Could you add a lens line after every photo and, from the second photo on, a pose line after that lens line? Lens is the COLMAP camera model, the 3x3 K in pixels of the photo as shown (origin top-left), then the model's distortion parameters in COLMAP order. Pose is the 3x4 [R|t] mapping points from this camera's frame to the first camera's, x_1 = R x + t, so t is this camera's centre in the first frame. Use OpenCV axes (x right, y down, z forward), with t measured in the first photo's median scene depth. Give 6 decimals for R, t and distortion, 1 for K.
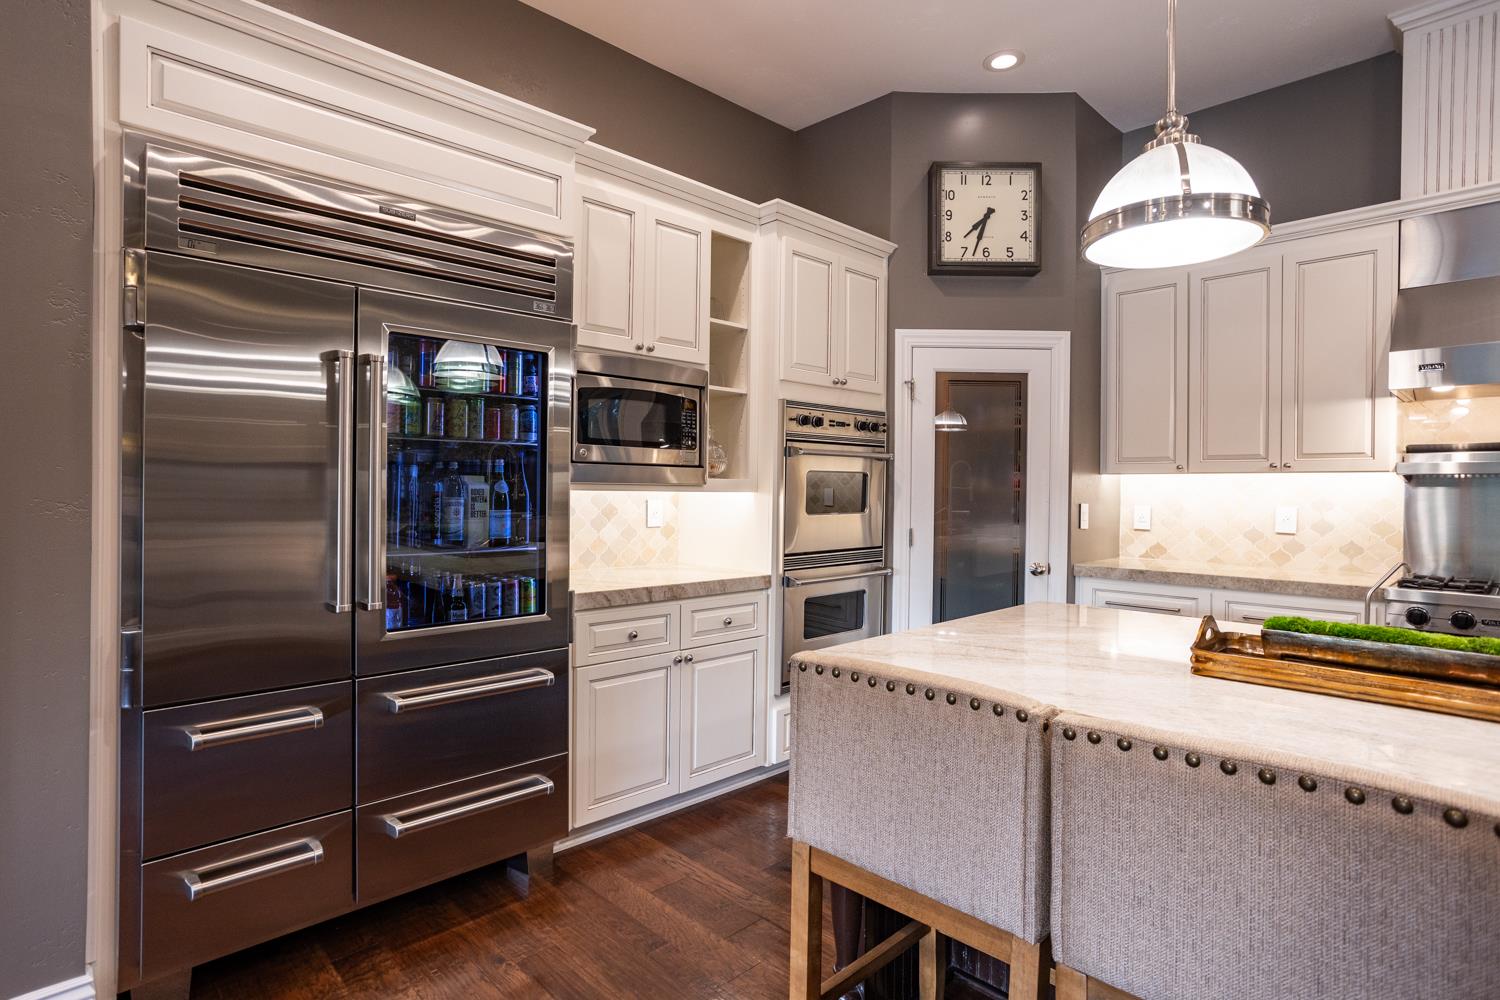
lens RADIAL K [[768.3, 0, 752.1], [0, 768.3, 487.2], [0, 0, 1]] dist [-0.029720, 0.010987]
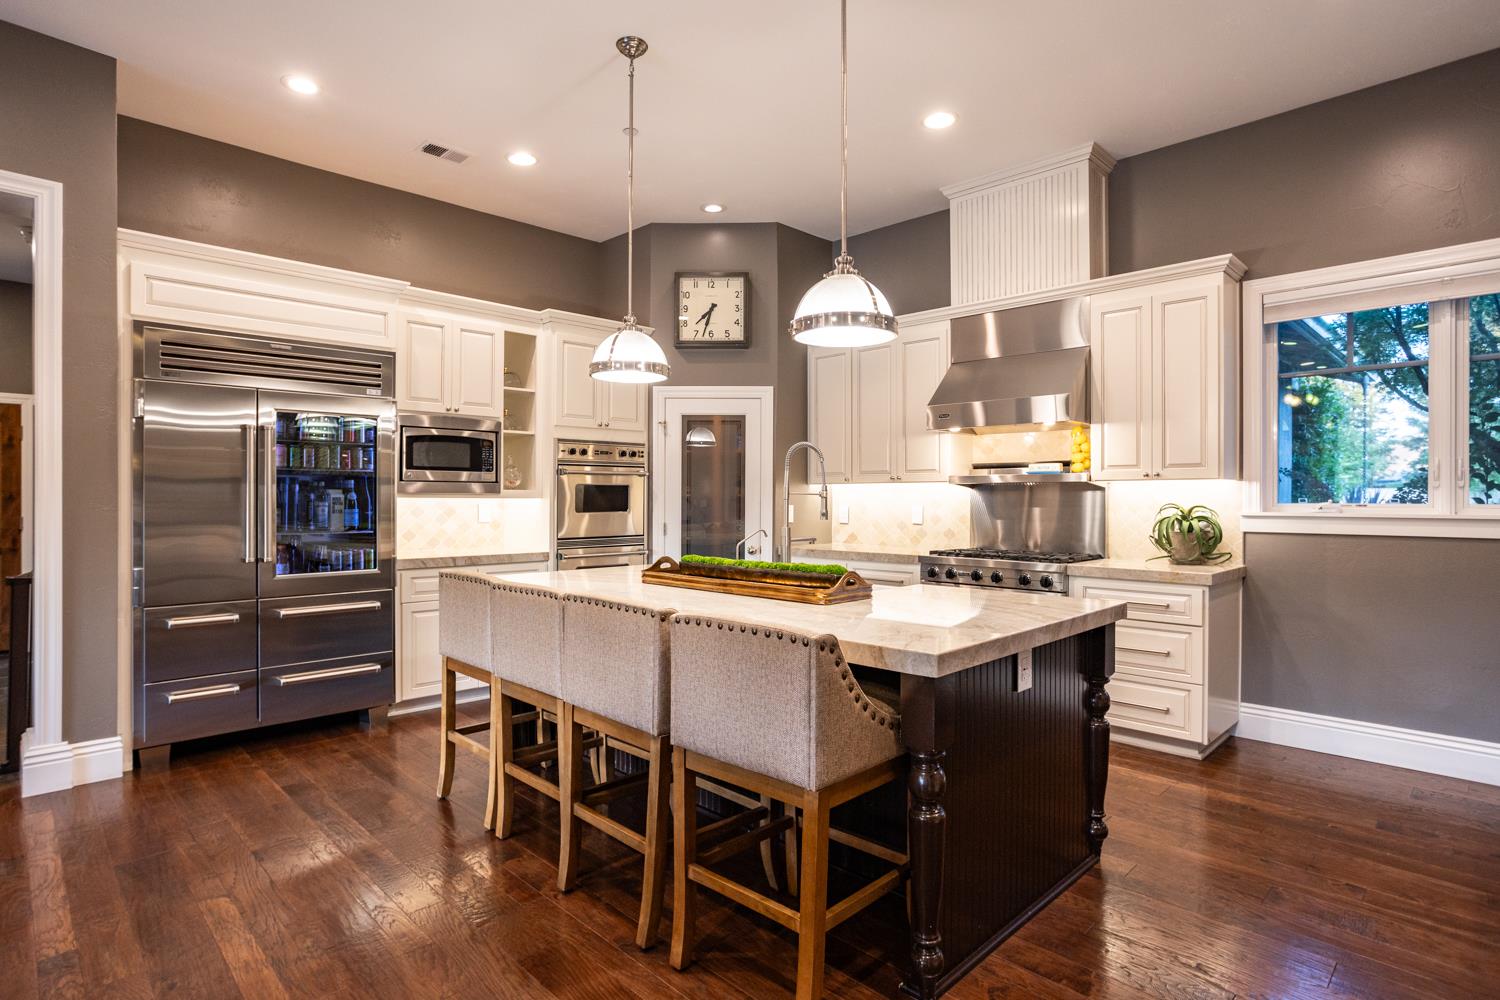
lens RADIAL K [[768.3, 0, 749.0], [0, 768.3, 495.9], [0, 0, 1]] dist [-0.029720, 0.010987]
pose [[0.999966, -0.007876, 0.002496, 0.423502], [0.007877, 0.999969, -0.000354, 0.005592], [-0.002494, 0.000373, 0.999997, -0.539491]]
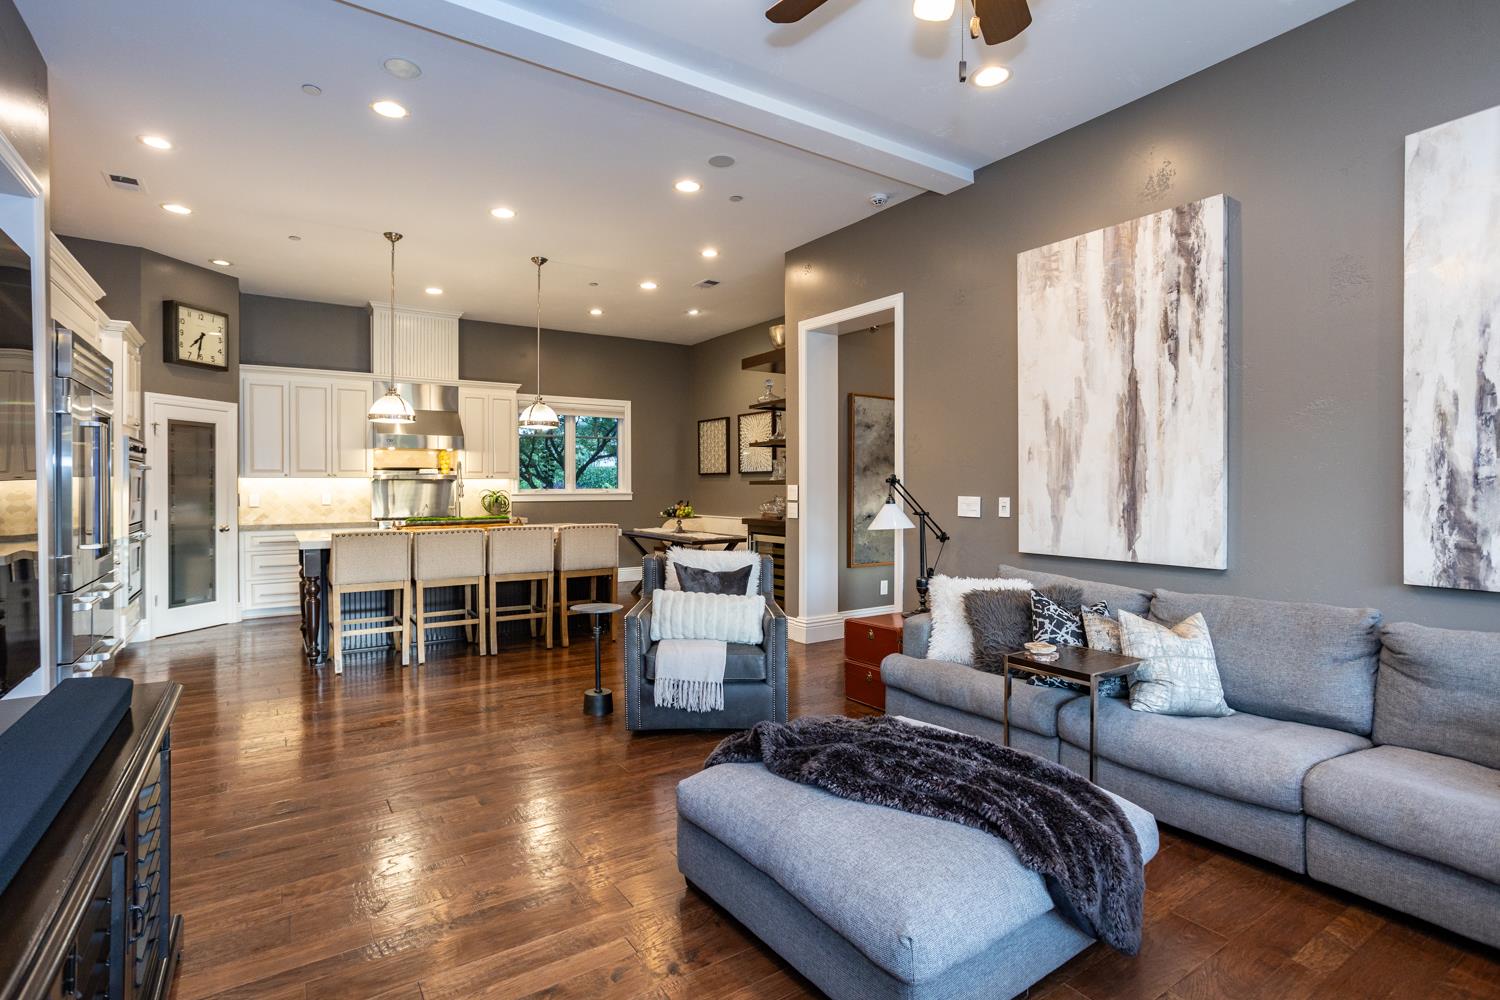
lens RADIAL K [[734.1, 0, 746.0], [0, 734.1, 488.9], [0, 0, 1]] dist [-0.026325, 0.017043]
pose [[0.175200, -0.015558, 0.984410, -1.342553], [0.004596, 0.999877, 0.014985, -0.013208], [-0.984522, 0.001899, 0.175250, -0.666255]]
